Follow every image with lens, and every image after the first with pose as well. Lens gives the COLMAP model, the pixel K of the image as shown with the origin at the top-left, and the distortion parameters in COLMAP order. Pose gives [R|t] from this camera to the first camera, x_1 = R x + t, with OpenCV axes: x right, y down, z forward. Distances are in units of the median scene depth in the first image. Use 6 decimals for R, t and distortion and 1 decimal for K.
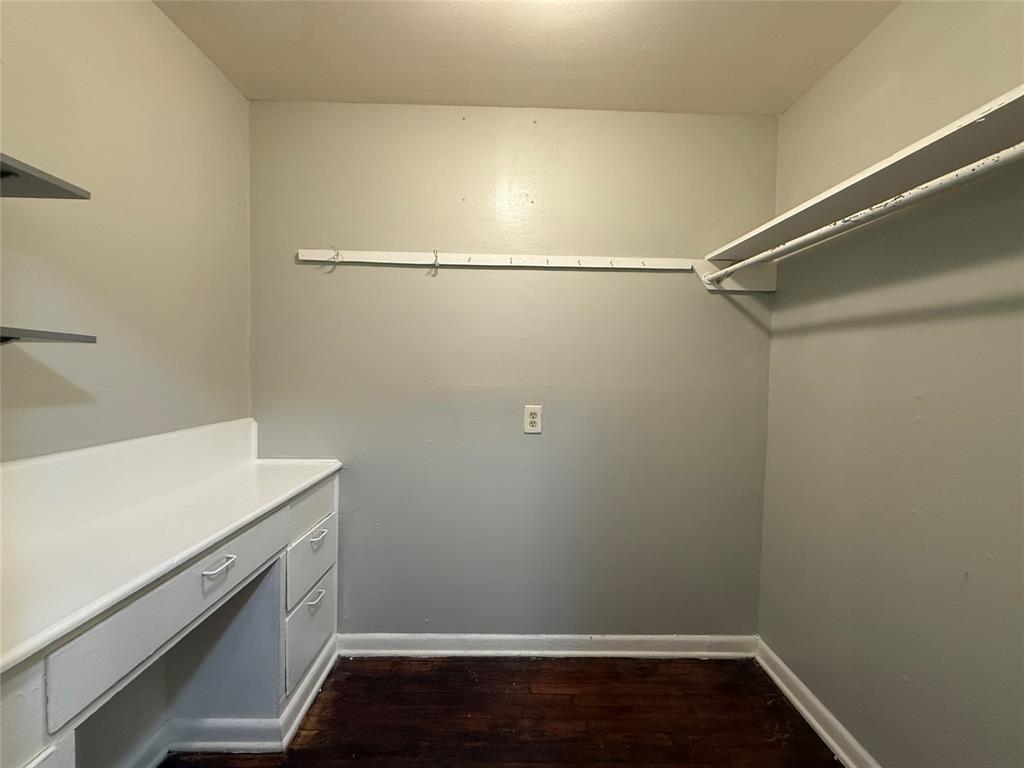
lens RADIAL K [[405.7, 0, 512.0], [0, 405.7, 384.0], [0, 0, 1]] dist [-0.000736, -0.000066]
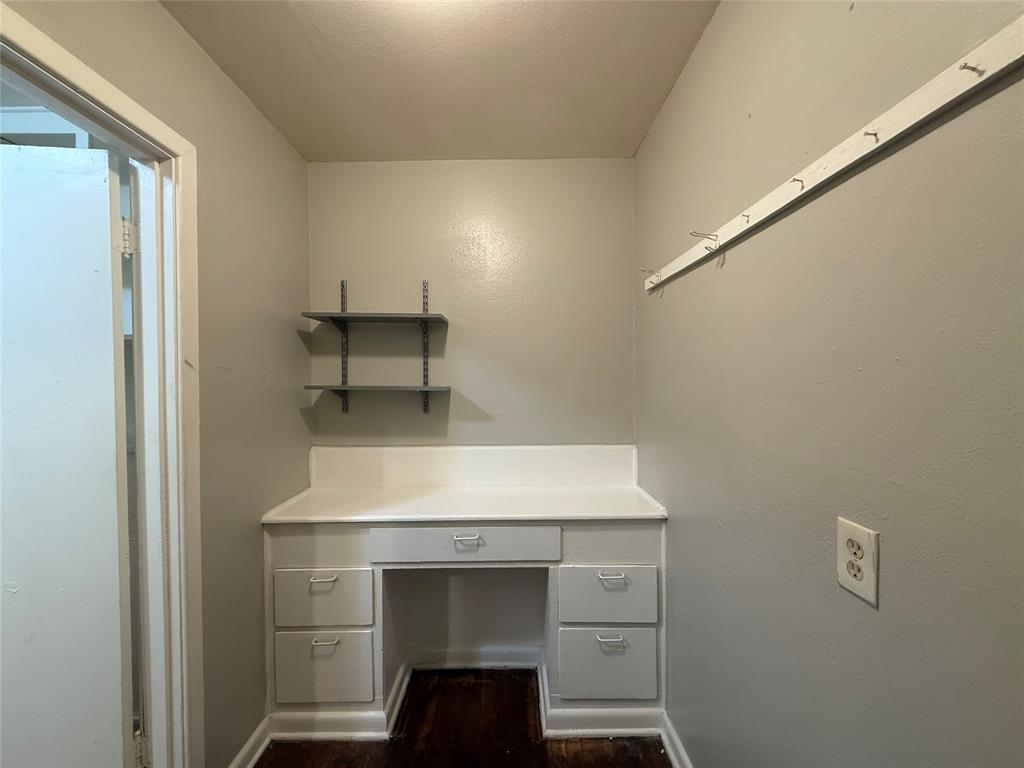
lens RADIAL K [[405.7, 0, 512.0], [0, 405.7, 384.0], [0, 0, 1]] dist [-0.000736, -0.000066]
pose [[-0.018444, -0.001157, -0.999829, 0.487000], [-0.027965, 0.999609, -0.000641, -0.076124], [0.999439, 0.027948, -0.018470, 0.748736]]
